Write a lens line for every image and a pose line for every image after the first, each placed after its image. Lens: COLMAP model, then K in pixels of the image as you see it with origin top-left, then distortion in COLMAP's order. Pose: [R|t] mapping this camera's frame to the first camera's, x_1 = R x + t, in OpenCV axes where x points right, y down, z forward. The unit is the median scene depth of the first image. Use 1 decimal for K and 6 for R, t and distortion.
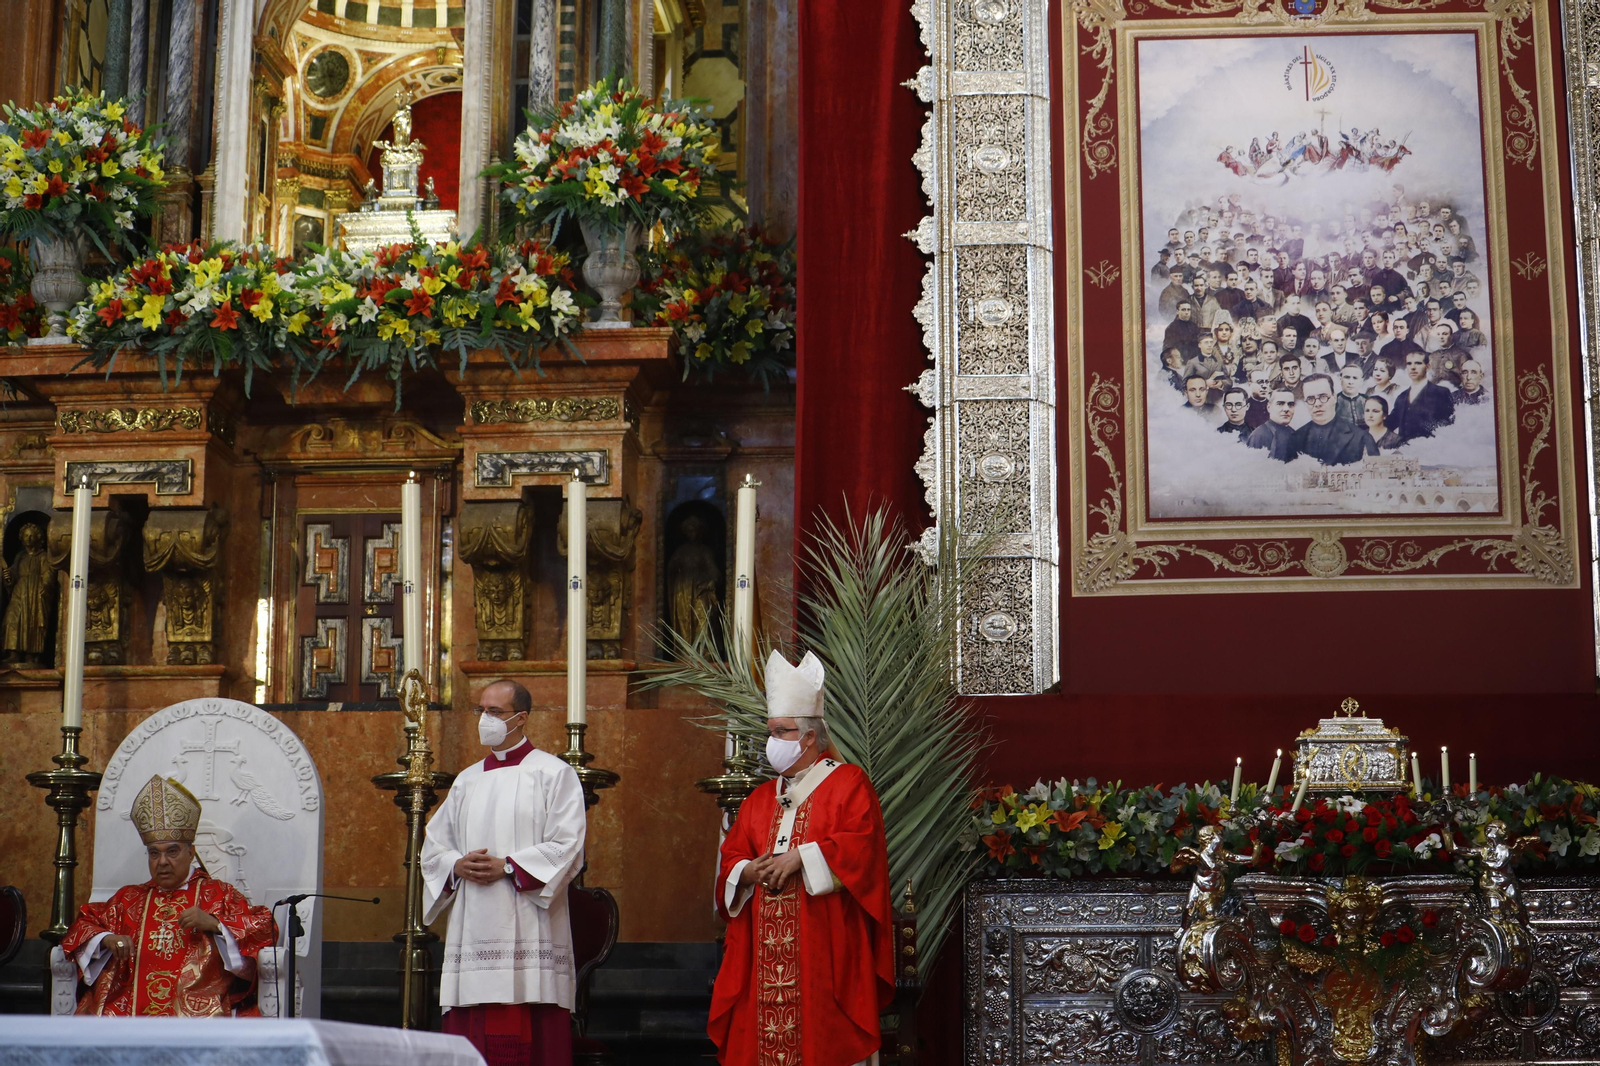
lens RADIAL K [[3257.2, 0, 801.7], [0, 3257.2, 532.1], [0, 0, 1]] dist [-0.246524, 0.000000]
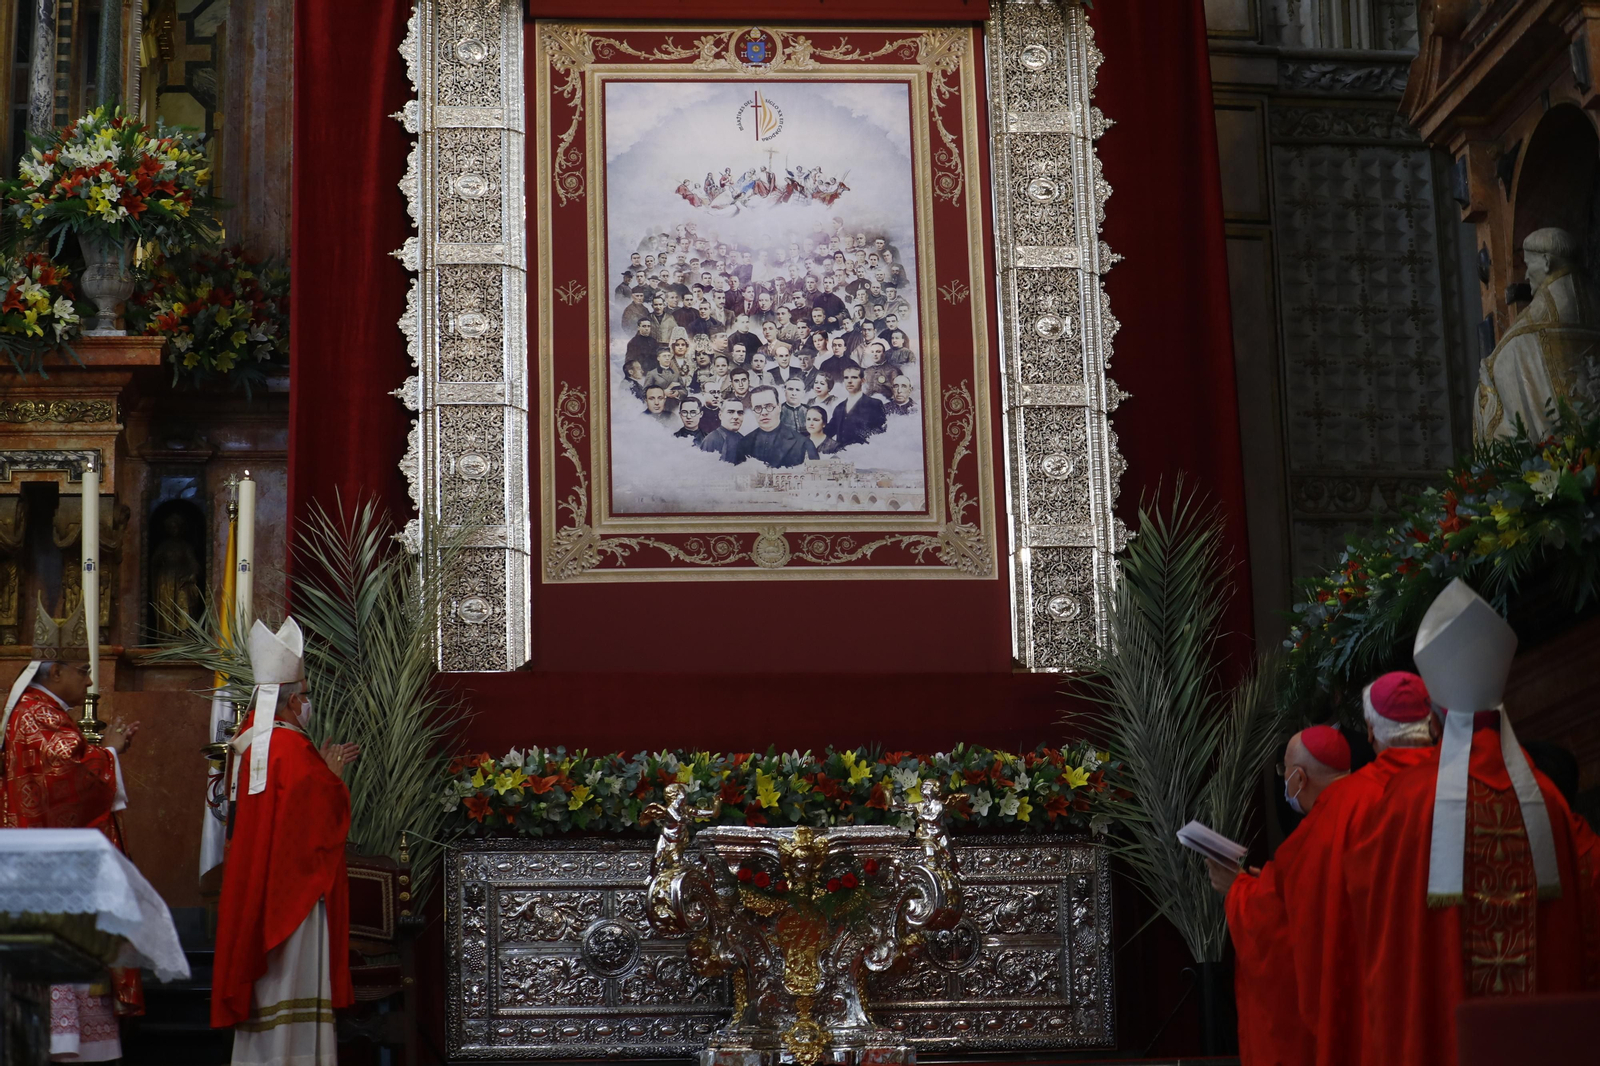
lens RADIAL K [[3257.2, 0, 776.4], [0, 3257.2, 522.6], [0, 0, 1]] dist [-0.246524, 0.000000]
pose [[0.980475, 0.012965, 0.196214, -0.054921], [-0.008620, 0.999699, -0.022981, 0.023676], [-0.196452, 0.020841, 0.980292, -0.095955]]
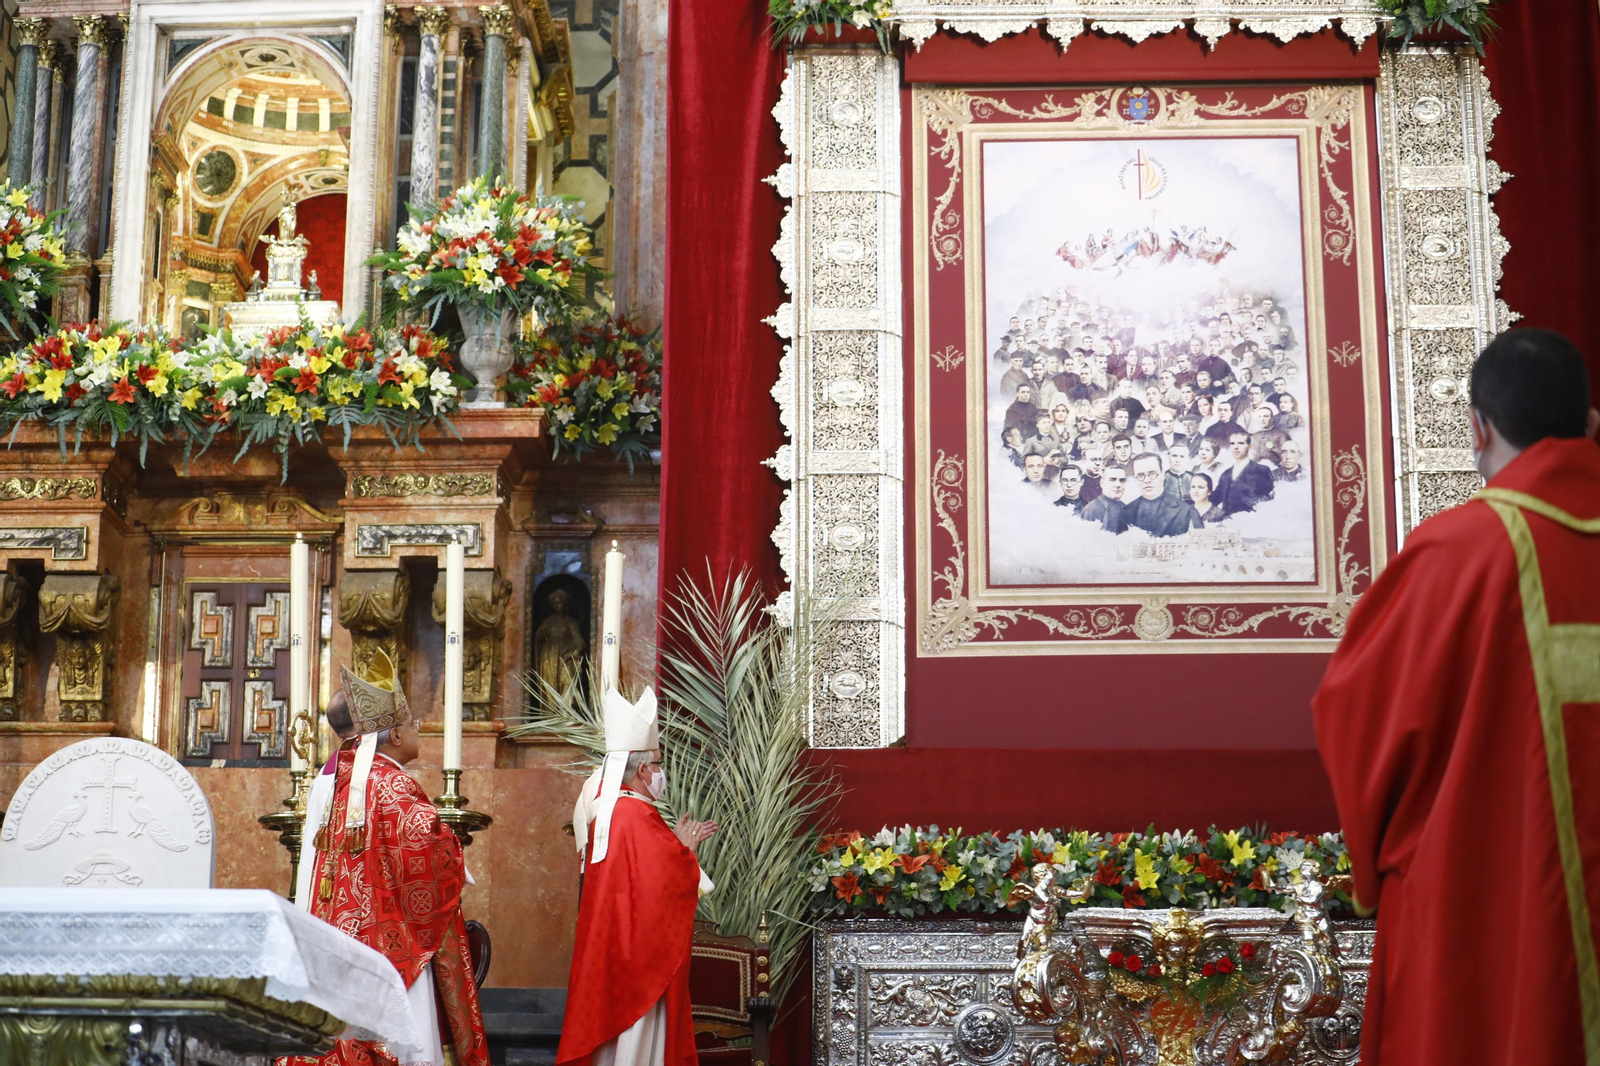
lens RADIAL K [[3257.2, 0, 779.9], [0, 3257.2, 500.2], [0, 0, 1]] dist [-0.246524, 0.000000]
pose [[0.999018, 0.012860, 0.042394, -0.007959], [-0.010462, 0.998359, -0.056296, 0.028788], [-0.043049, 0.055797, 0.997514, -0.069730]]
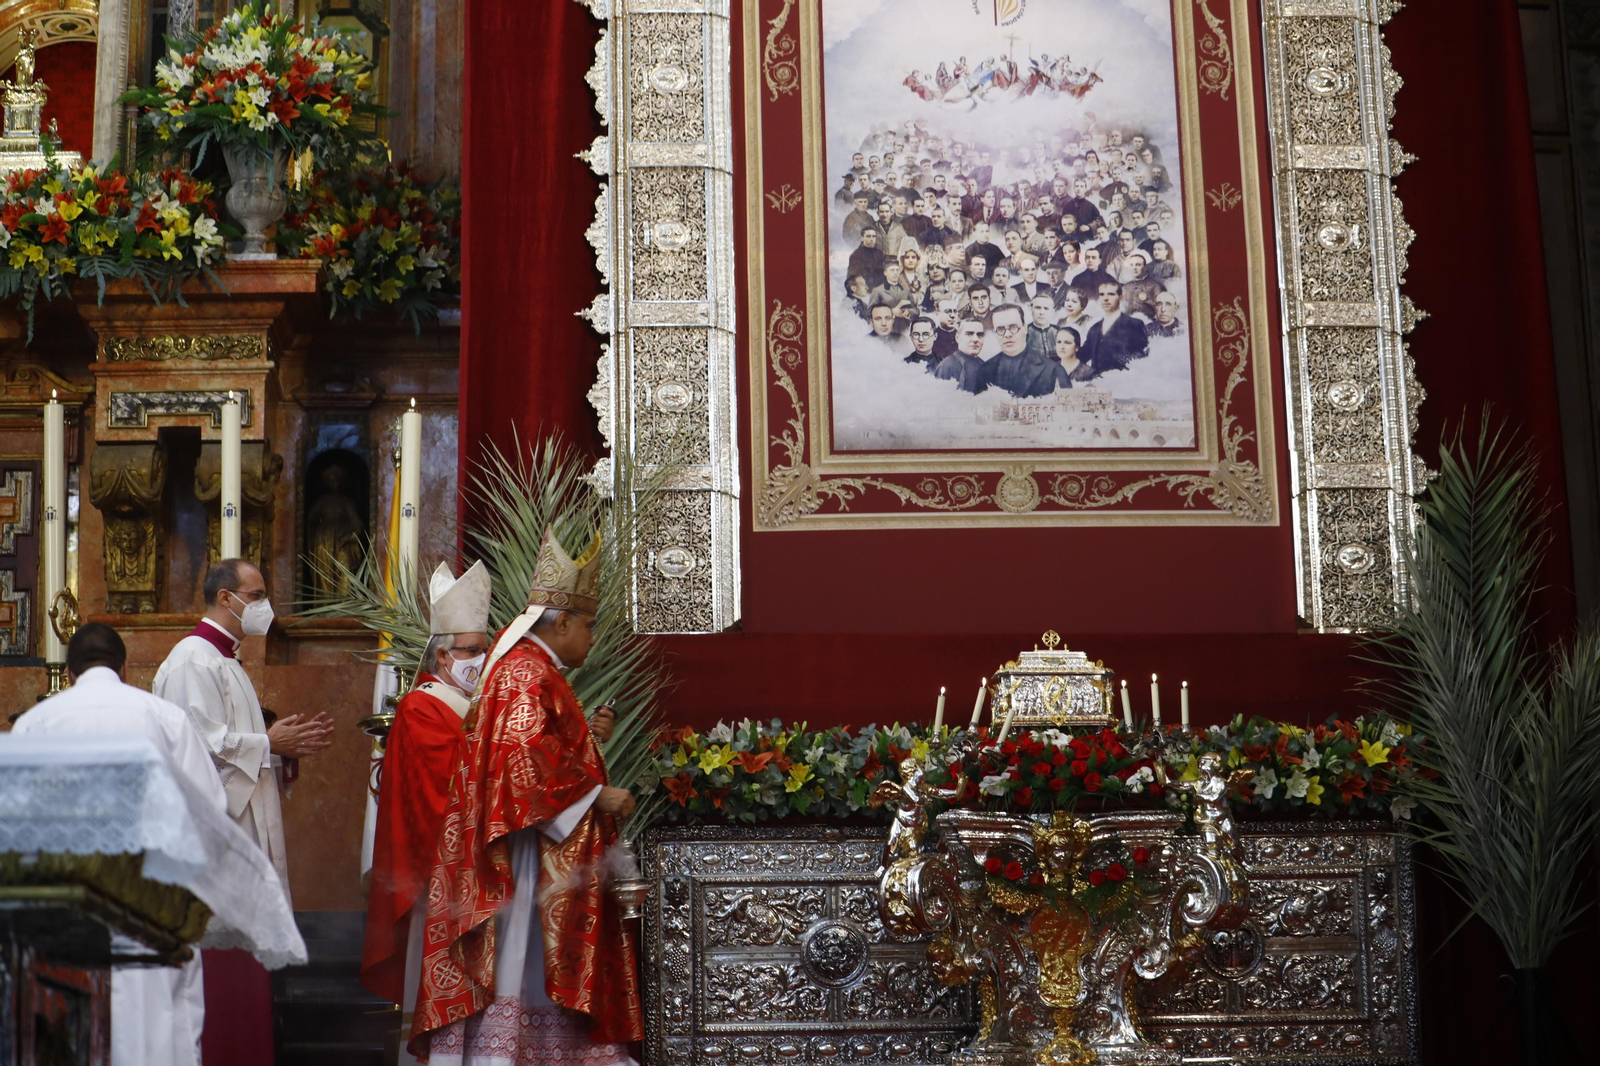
lens RADIAL K [[3257.2, 0, 791.6], [0, 3257.2, 533.3], [0, 0, 1]] dist [-0.246524, 0.000000]
pose [[0.989696, 0.009332, 0.142879, -0.041586], [-0.005238, 0.999566, -0.029001, 0.047512], [-0.143088, 0.027954, 0.989315, 0.053178]]
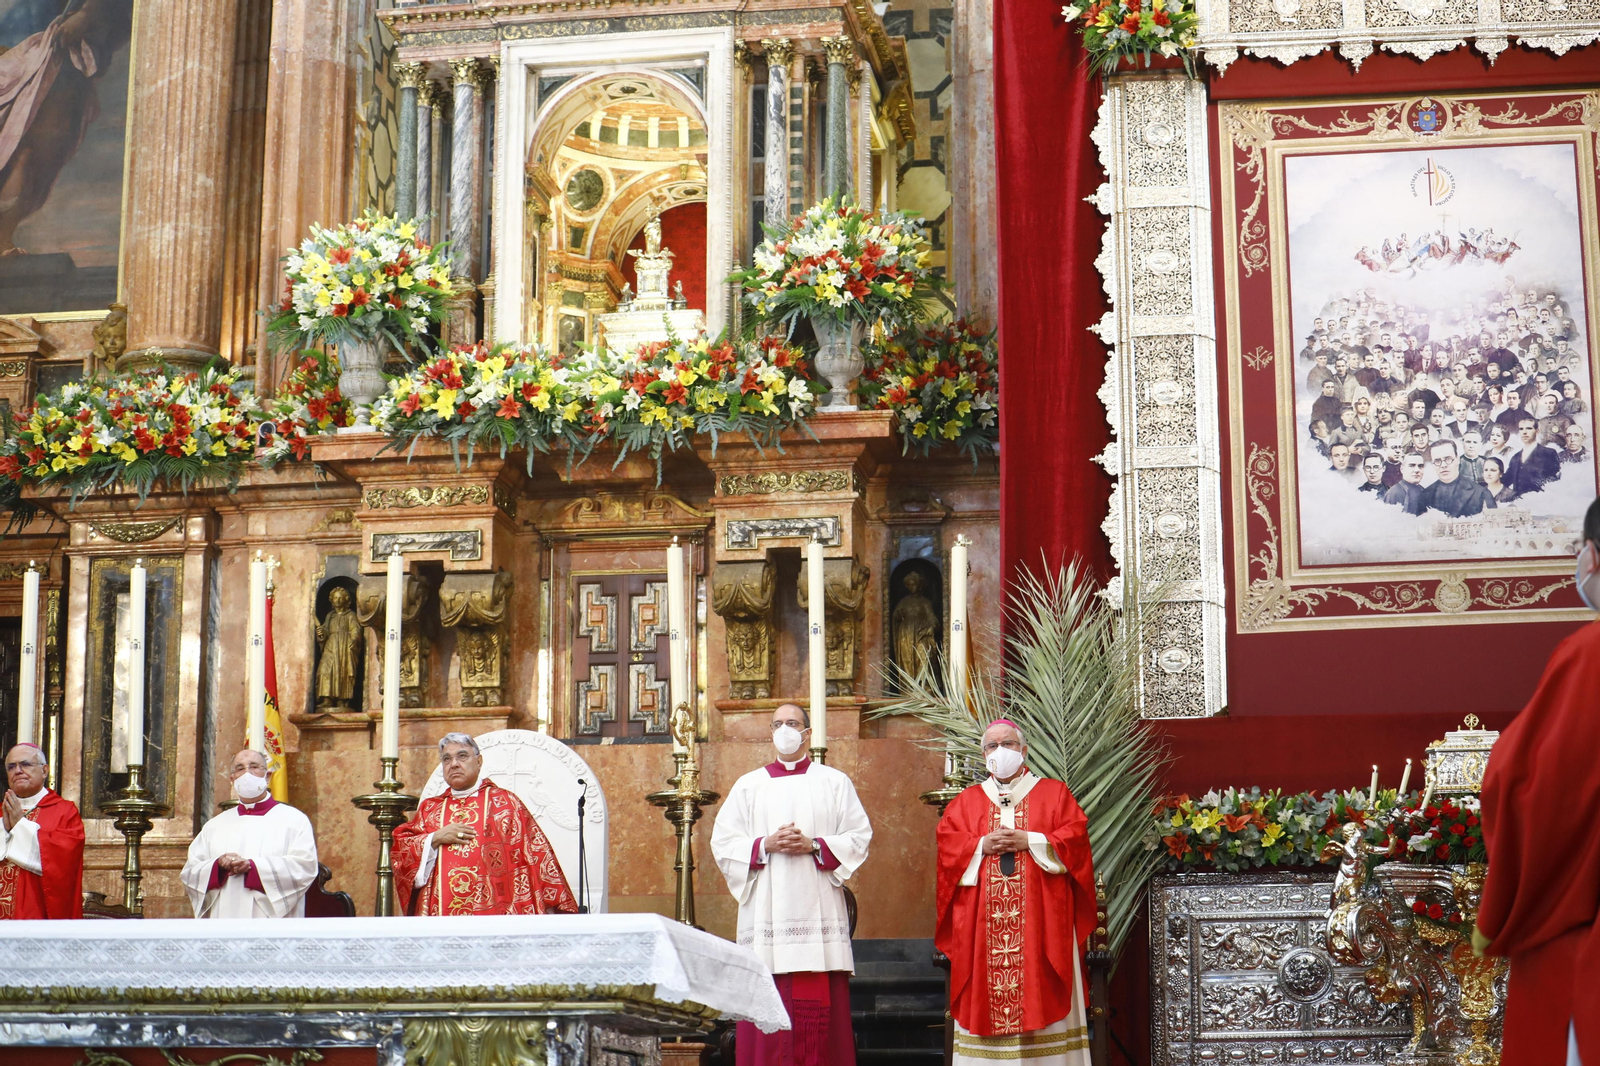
lens RADIAL K [[3257.2, 0, 799.0], [0, 3257.2, 495.1], [0, 0, 1]] dist [-0.246524, 0.000000]
pose [[0.997545, -0.019072, -0.067377, 0.005015], [0.017018, 0.999377, -0.030930, 0.003375], [0.067924, 0.029708, 0.997248, -0.179307]]
